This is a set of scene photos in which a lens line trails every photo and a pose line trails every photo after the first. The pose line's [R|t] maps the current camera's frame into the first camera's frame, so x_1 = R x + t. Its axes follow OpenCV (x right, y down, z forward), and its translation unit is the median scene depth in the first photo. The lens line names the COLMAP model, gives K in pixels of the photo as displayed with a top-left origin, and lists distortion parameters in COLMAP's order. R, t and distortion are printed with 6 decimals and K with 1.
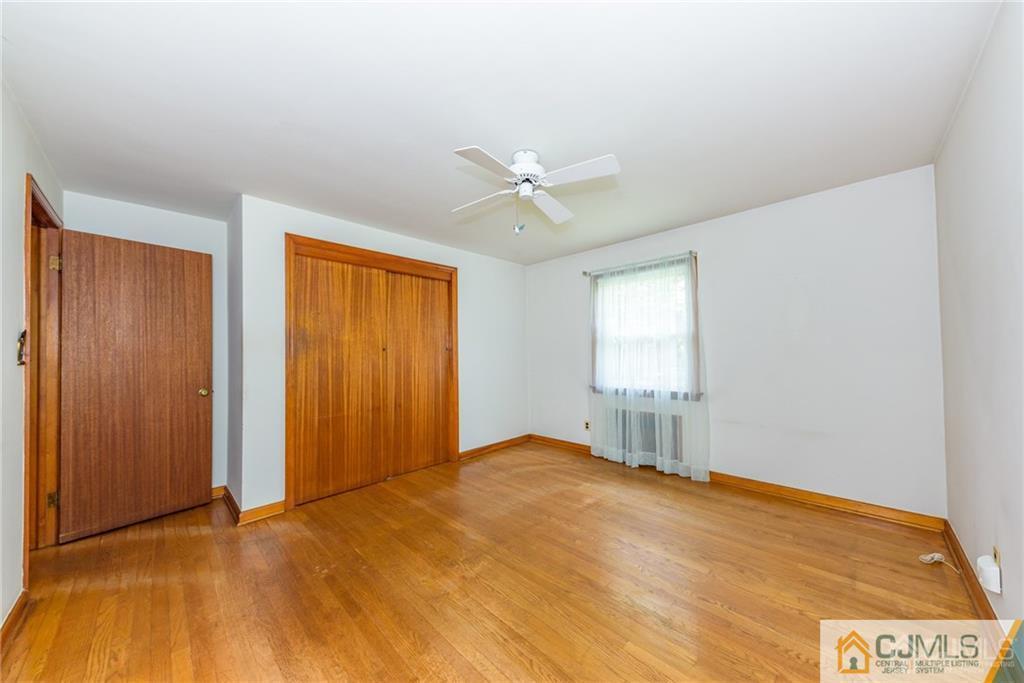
lens RADIAL K [[349.4, 0, 514.2], [0, 349.4, 344.9], [0, 0, 1]] dist [0.011740, -0.001106]
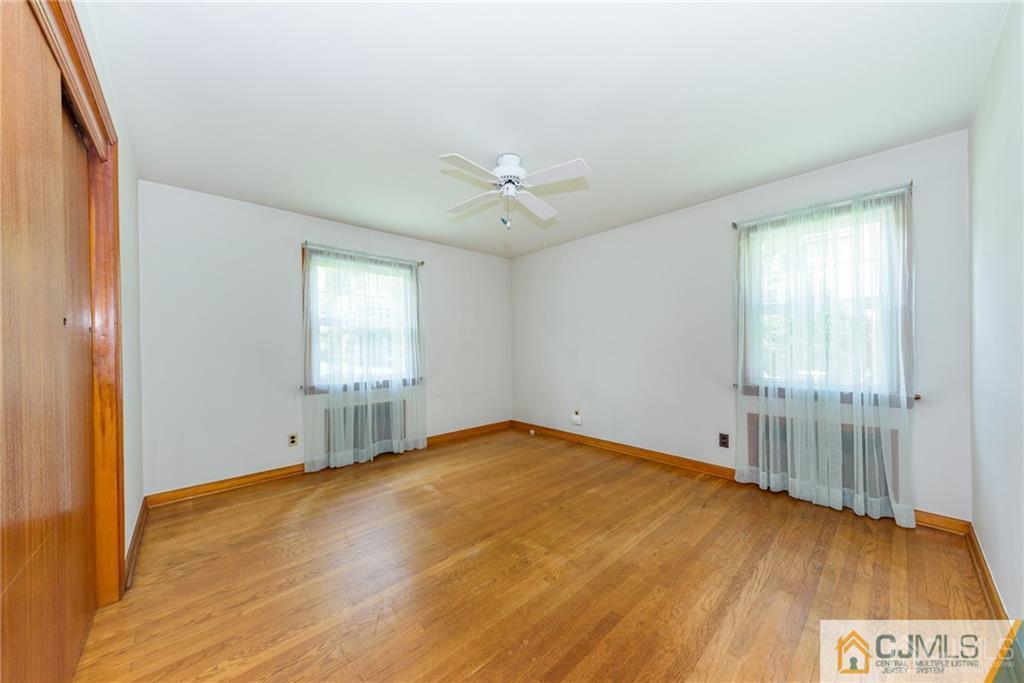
lens RADIAL K [[349.4, 0, 513.7], [0, 349.4, 348.0], [0, 0, 1]] dist [0.011740, -0.001106]
pose [[0.051140, 0.005854, 0.998674, -0.637662], [-0.009352, 0.999942, -0.005383, 0.033749], [-0.998648, -0.009065, 0.051191, 0.565169]]
